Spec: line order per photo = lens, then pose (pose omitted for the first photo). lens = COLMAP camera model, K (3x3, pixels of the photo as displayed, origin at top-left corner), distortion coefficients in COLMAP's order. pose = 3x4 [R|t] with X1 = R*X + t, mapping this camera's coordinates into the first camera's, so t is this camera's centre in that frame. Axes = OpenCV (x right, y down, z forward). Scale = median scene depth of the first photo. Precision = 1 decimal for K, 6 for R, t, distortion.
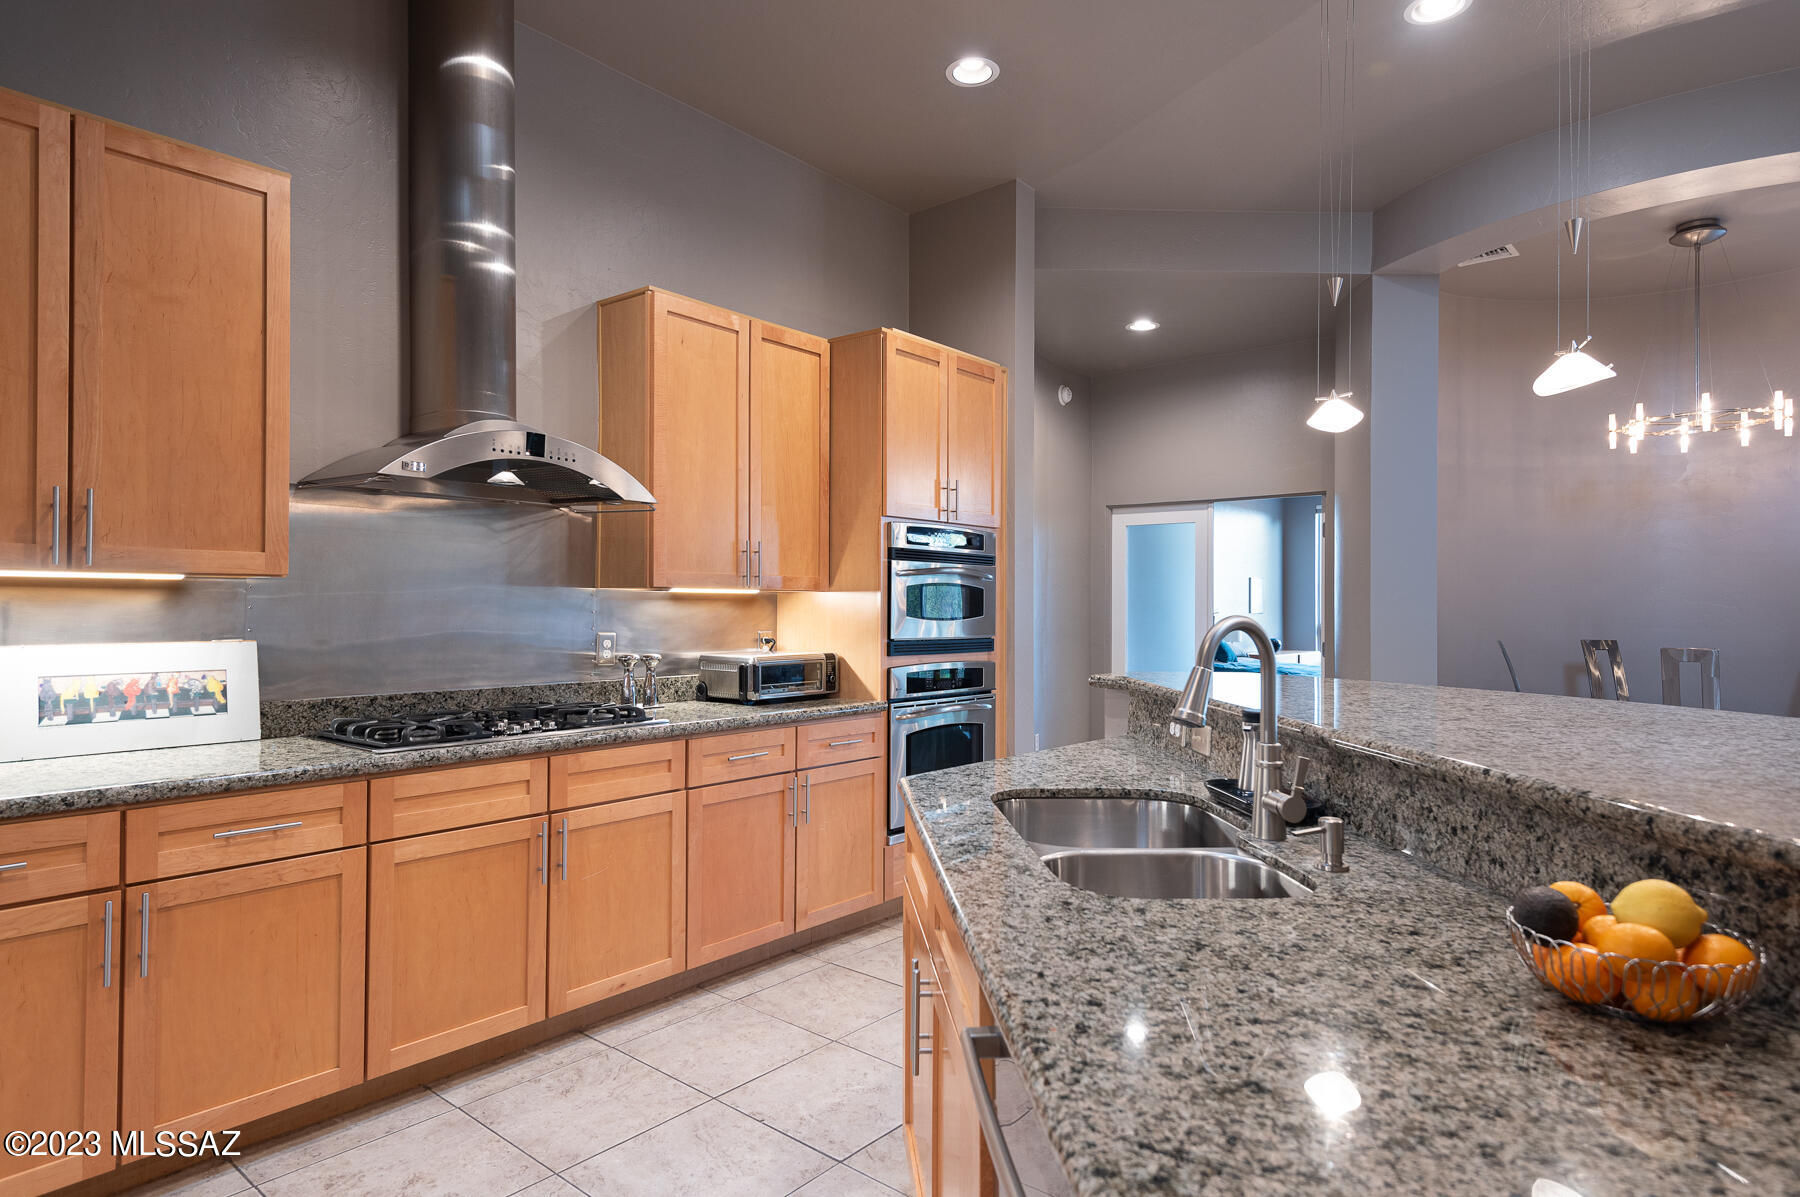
lens RADIAL K [[1023.5, 0, 898.7], [0, 1023.5, 598.9], [0, 0, 1]] dist [-0.000250, 0.000022]
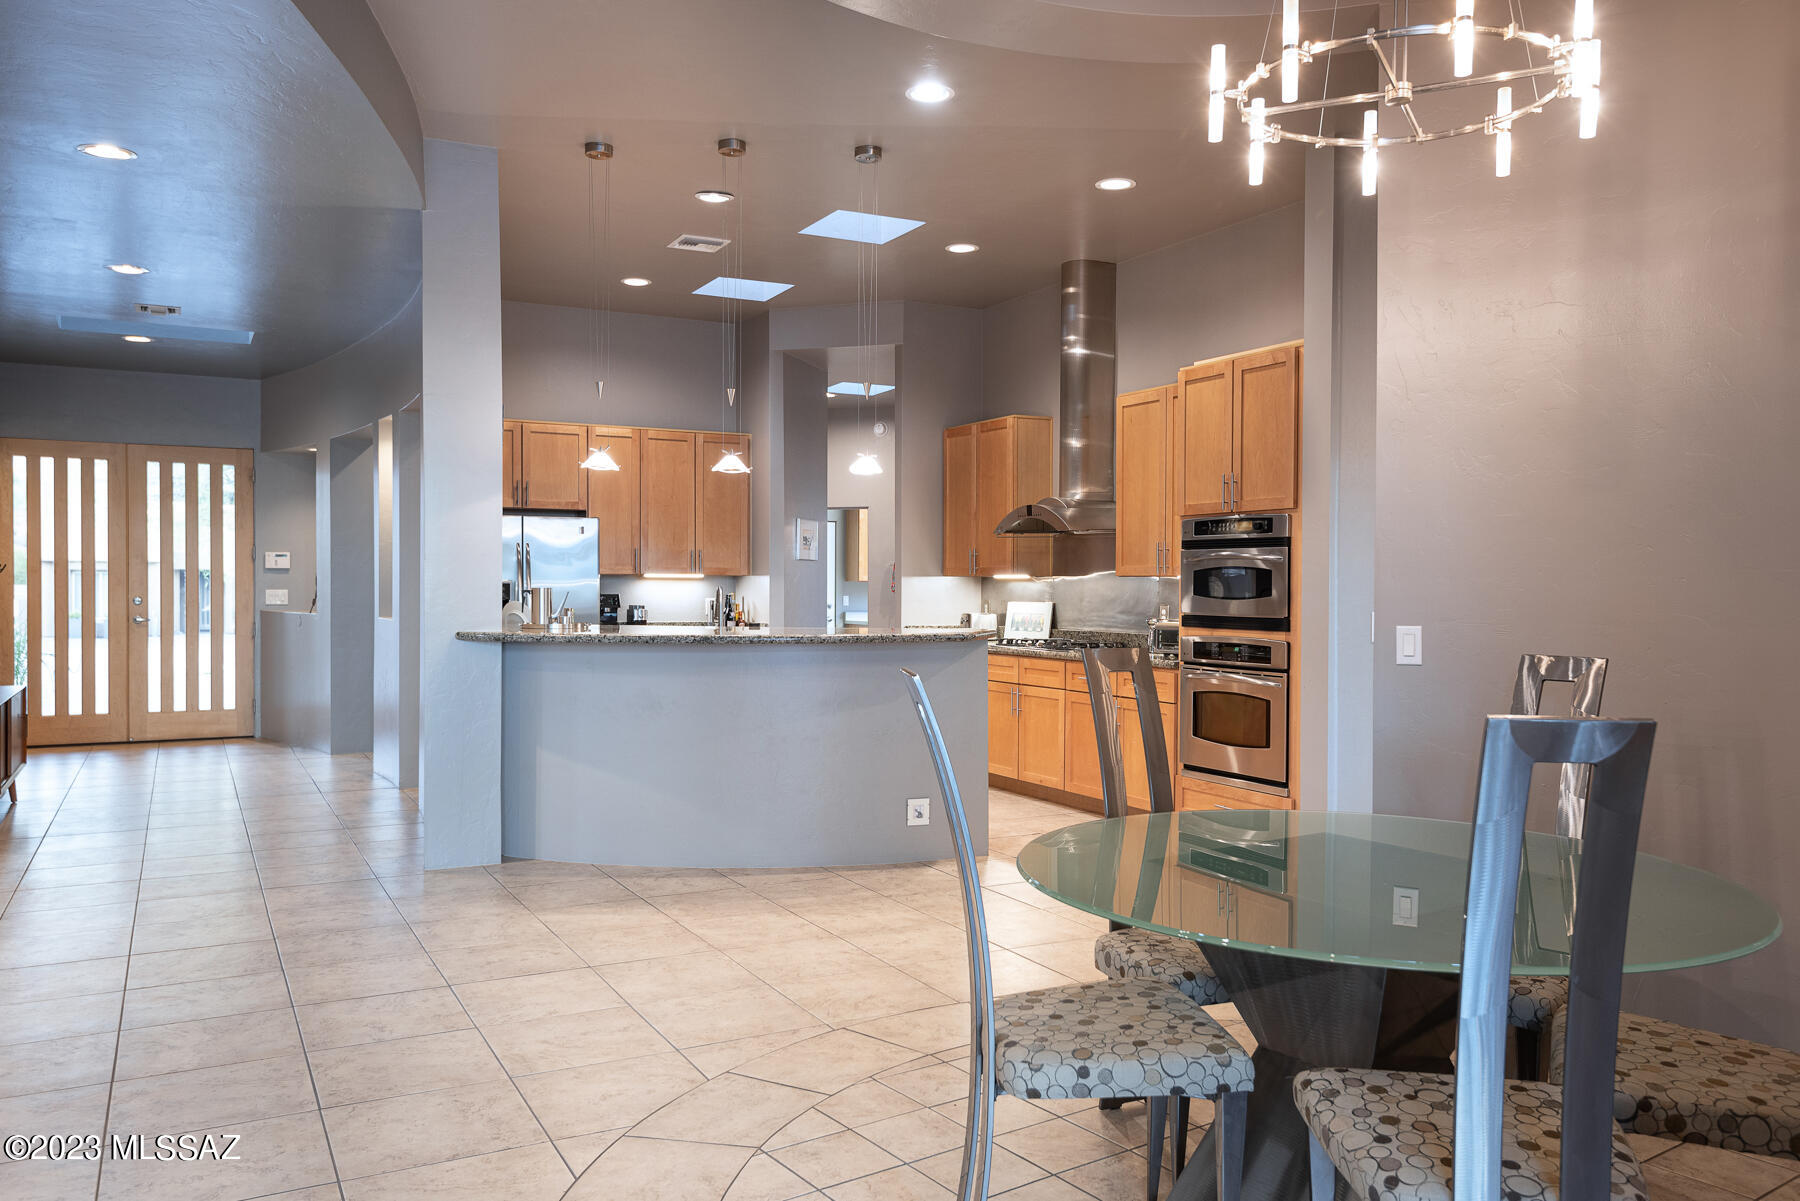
lens RADIAL K [[1339.5, 0, 894.0], [0, 1339.5, 590.0], [0, 0, 1]] dist [-0.006666, 0.000258]
pose [[-0.385165, -0.009002, -0.922804, 1.955738], [-0.006052, 0.999956, -0.007228, 0.029978], [0.922828, 0.002801, -0.385203, 1.548709]]
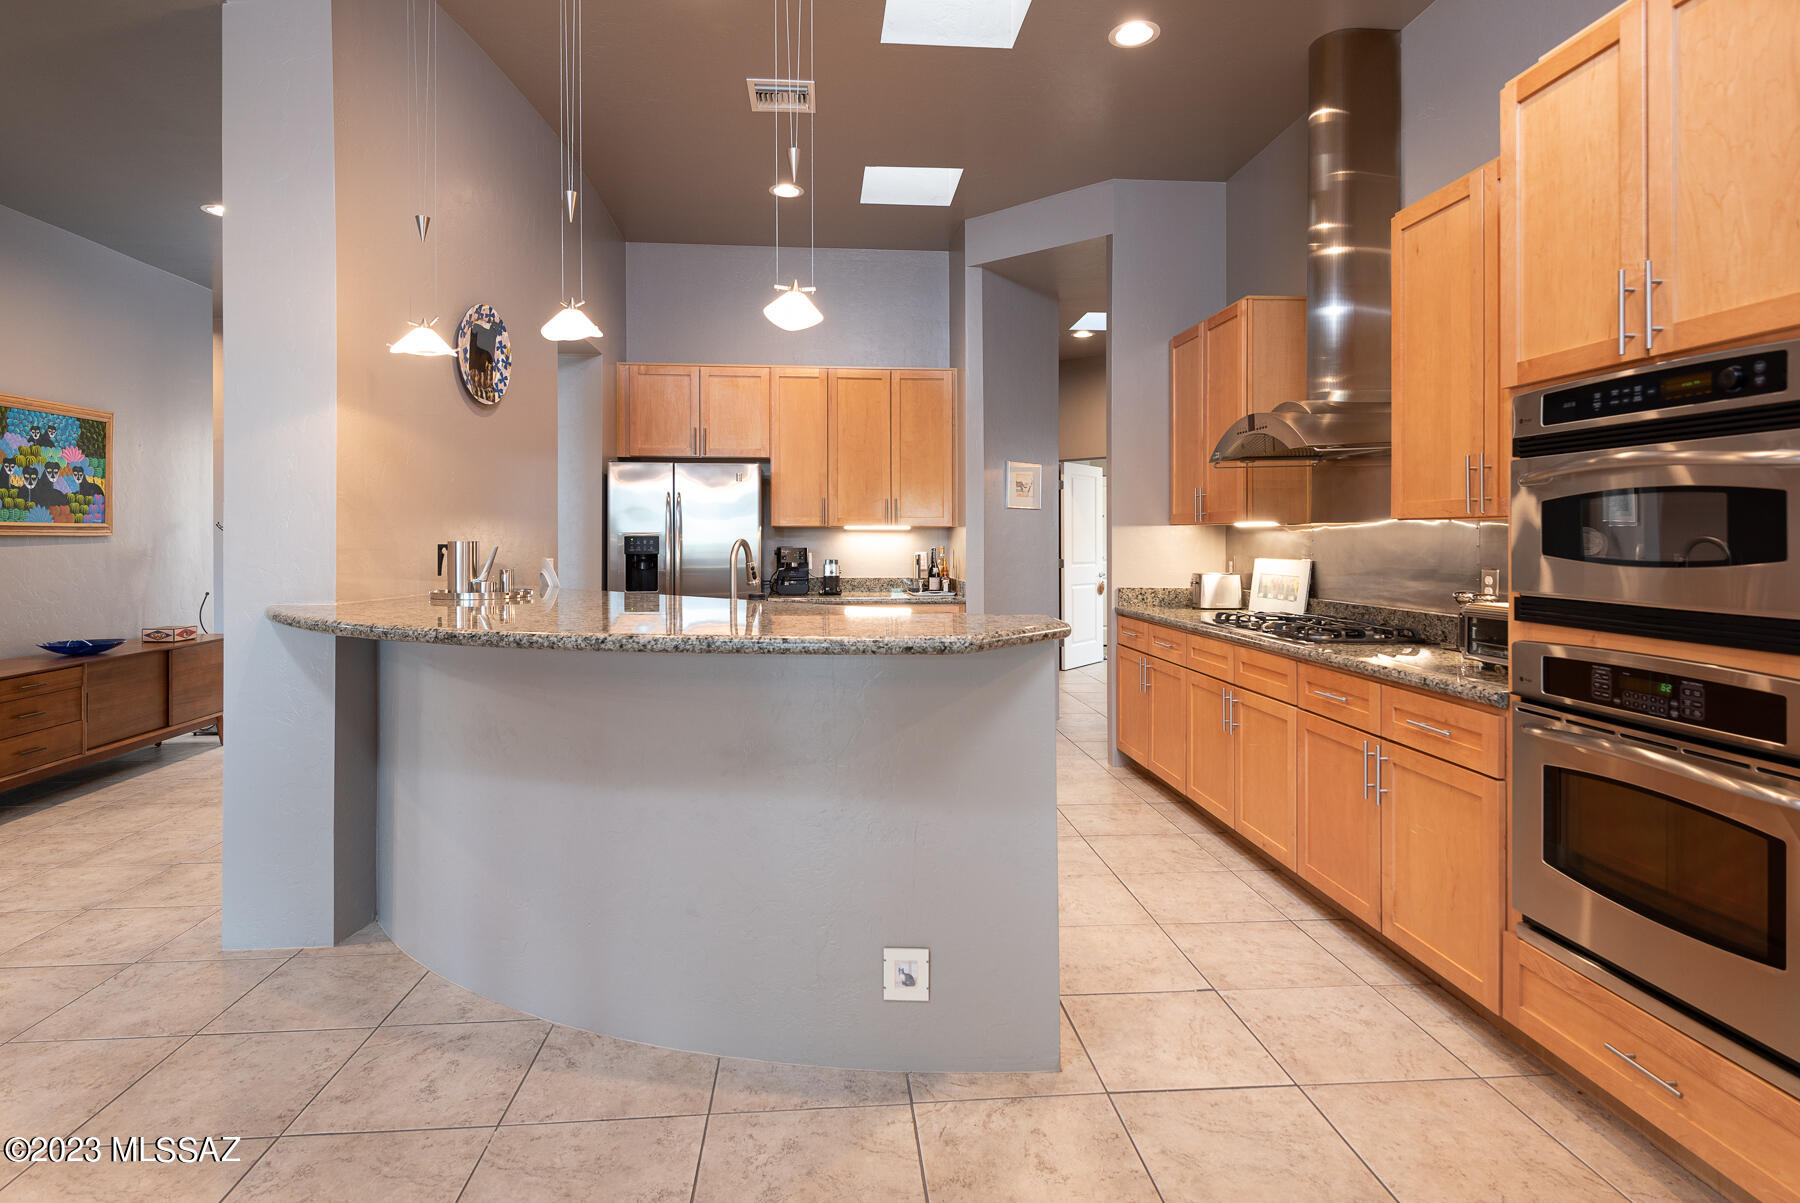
lens RADIAL K [[922.3, 0, 901.5], [0, 922.3, 535.1], [0, 0, 1]] dist [-0.003576, -0.001480]
pose [[-0.715714, -0.014330, -0.698247, 0.745686], [-0.007180, 0.999888, -0.013160, 0.019429], [0.698357, -0.004405, -0.715736, 1.345040]]
